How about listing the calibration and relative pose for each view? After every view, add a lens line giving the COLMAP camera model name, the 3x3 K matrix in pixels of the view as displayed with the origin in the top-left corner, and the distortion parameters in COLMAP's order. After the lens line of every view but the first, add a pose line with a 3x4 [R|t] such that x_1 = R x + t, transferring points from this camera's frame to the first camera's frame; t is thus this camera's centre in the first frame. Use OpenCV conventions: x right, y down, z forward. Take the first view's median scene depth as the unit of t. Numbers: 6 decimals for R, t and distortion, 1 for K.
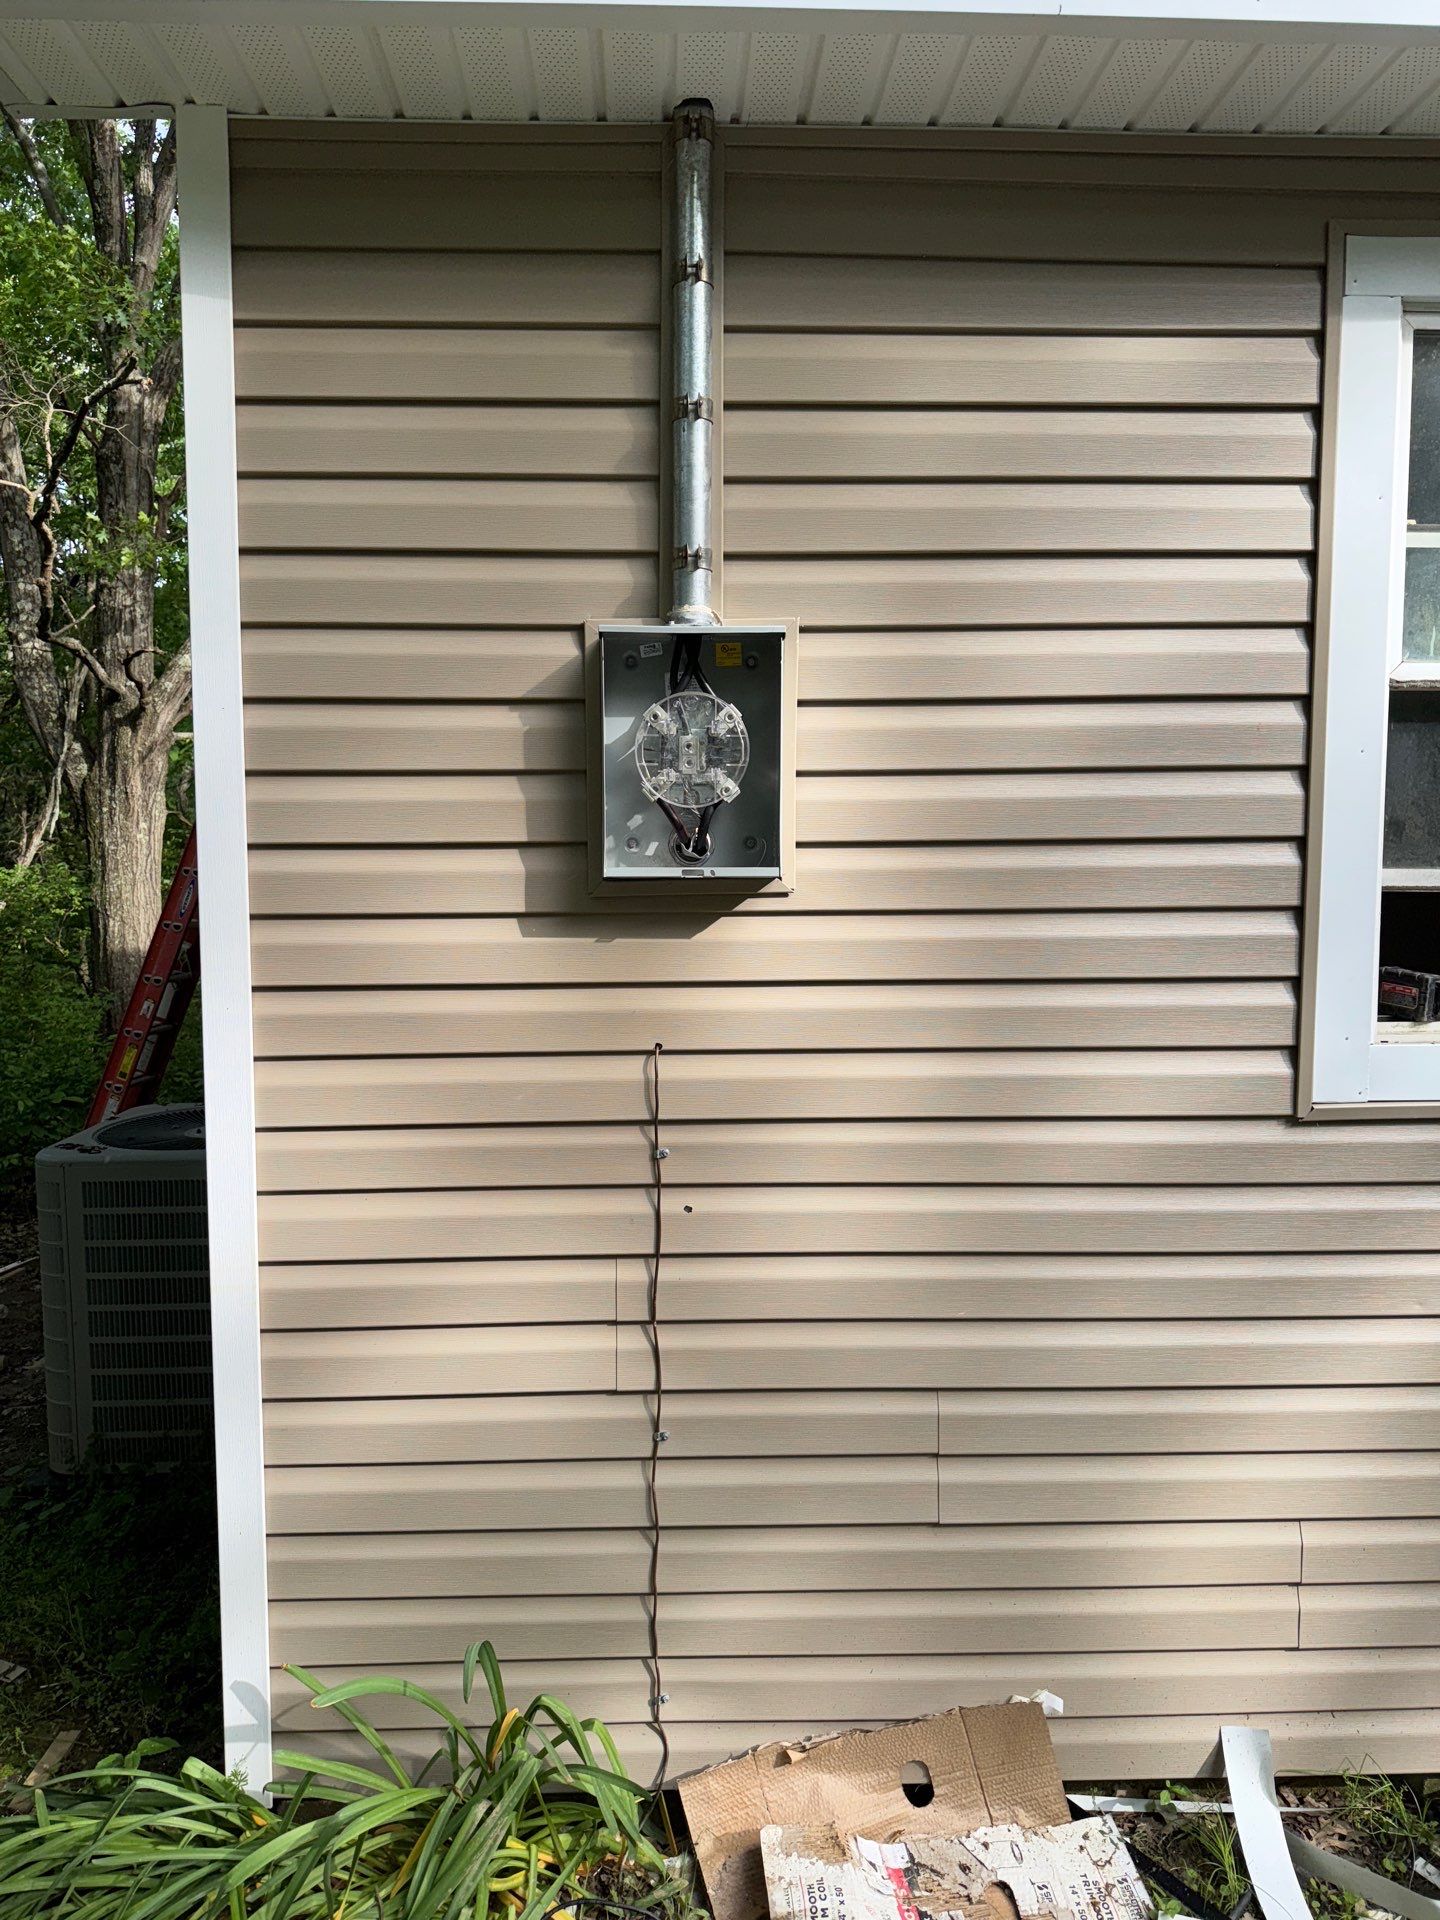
lens RADIAL K [[1374.0, 0, 723.3], [0, 1374.0, 961.1], [0, 0, 1]] dist [0.040504, -0.050251]
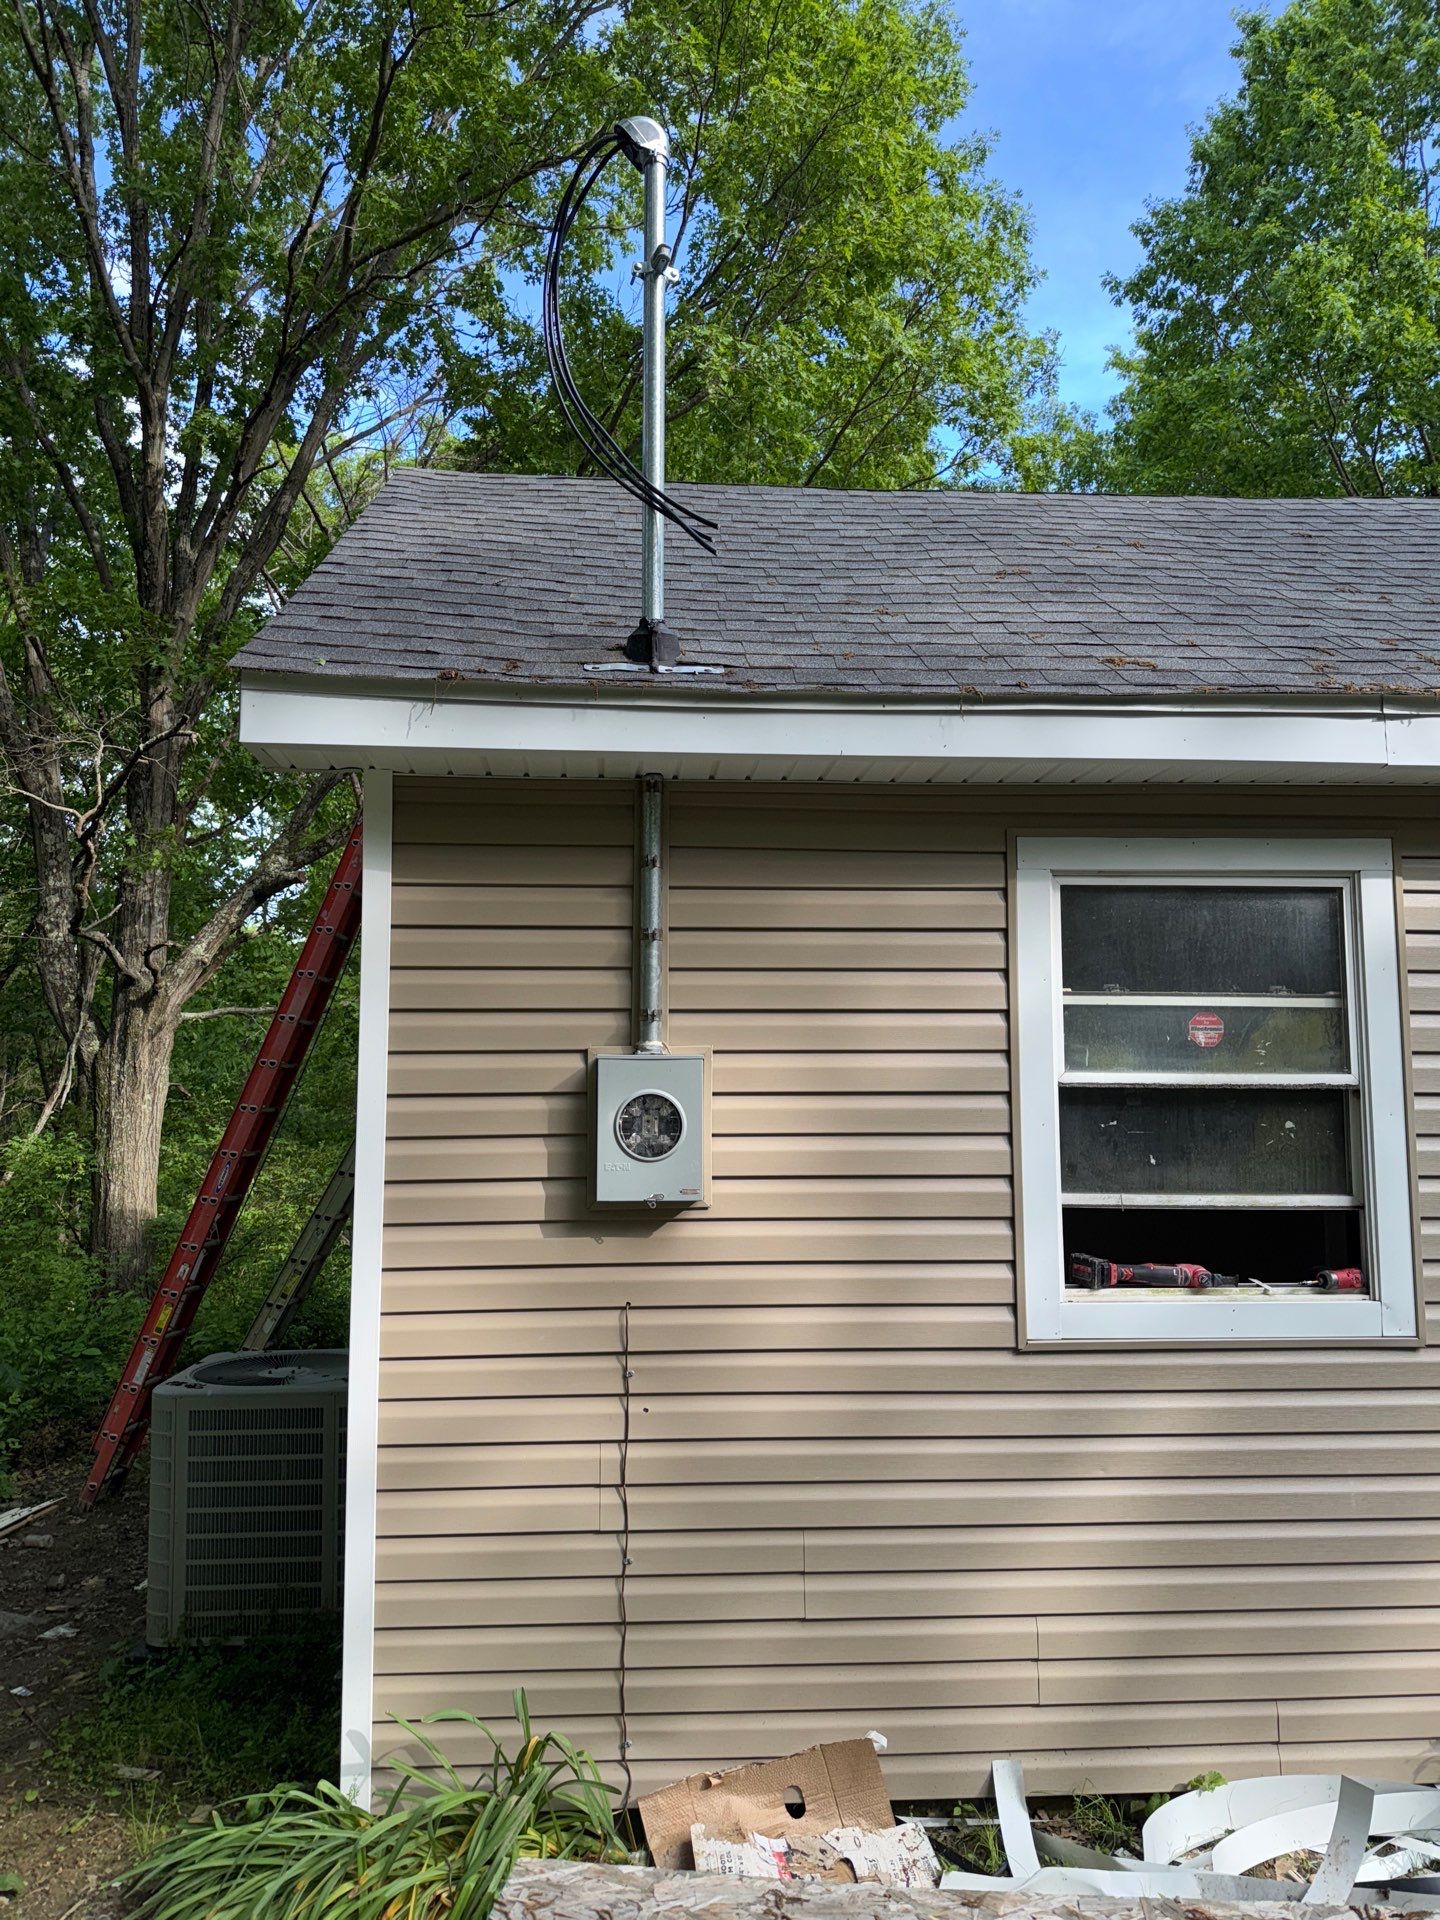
lens RADIAL K [[1374.0, 0, 703.0], [0, 1374.0, 969.8], [0, 0, 1]] dist [0.040504, -0.050251]
pose [[0.999871, 0.000267, 0.016063, 0.015377], [0.002517, 0.984908, -0.173061, -0.046186], [-0.015866, 0.173079, 0.984780, -0.687778]]
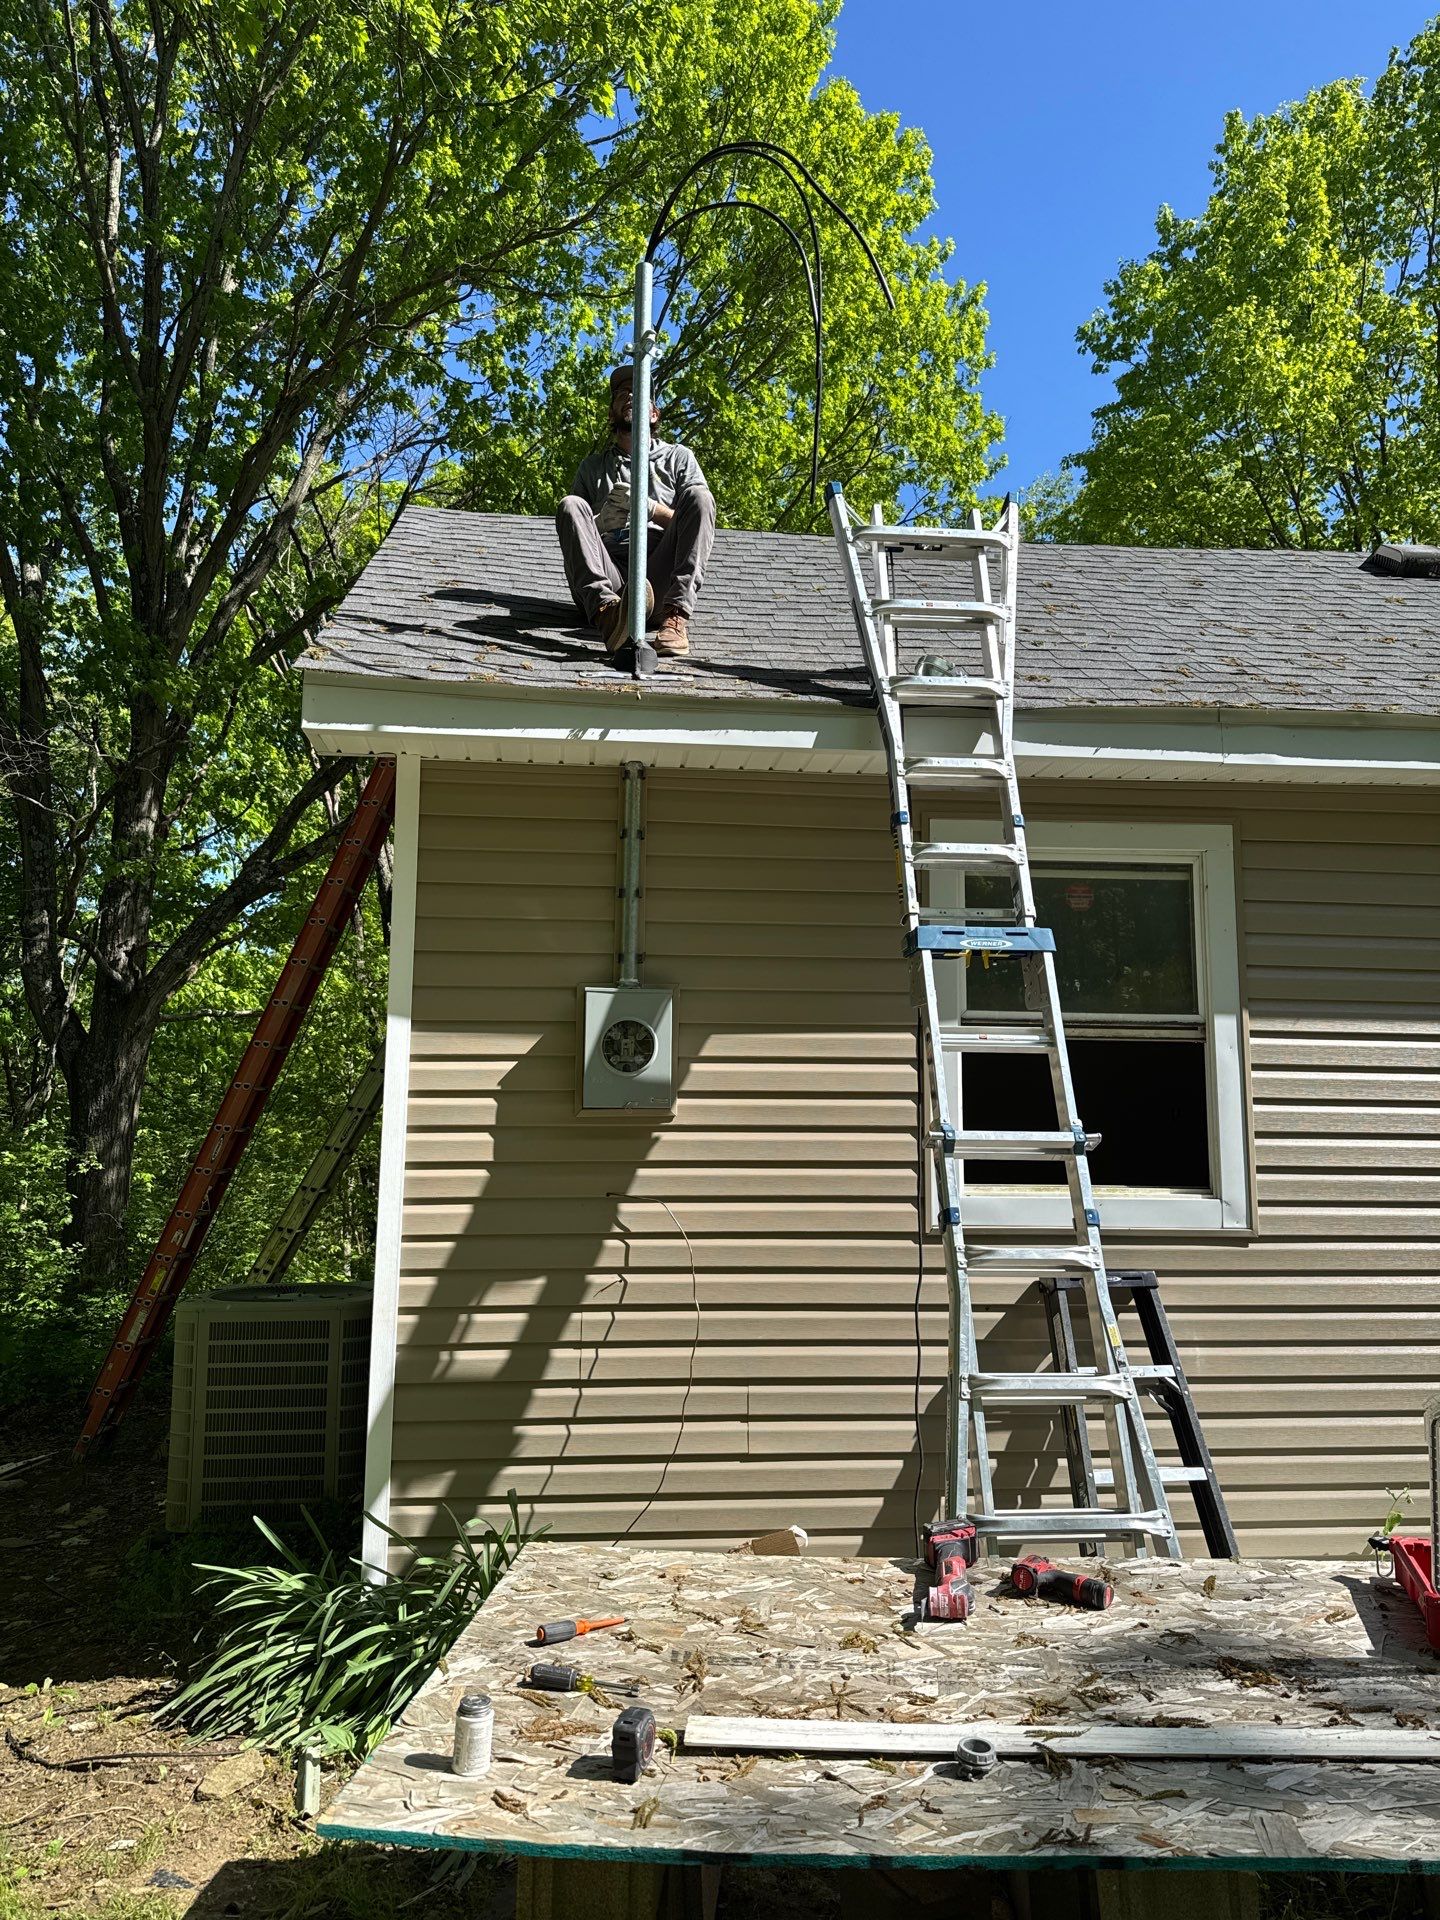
lens RADIAL K [[1374.0, 0, 678.1], [0, 1374.0, 948.1], [0, 0, 1]] dist [0.040504, -0.050251]
pose [[0.999441, 0.017436, 0.028542, -0.006336], [-0.011027, 0.977431, -0.210967, 0.130998], [-0.031577, 0.210534, 0.977076, -1.023665]]
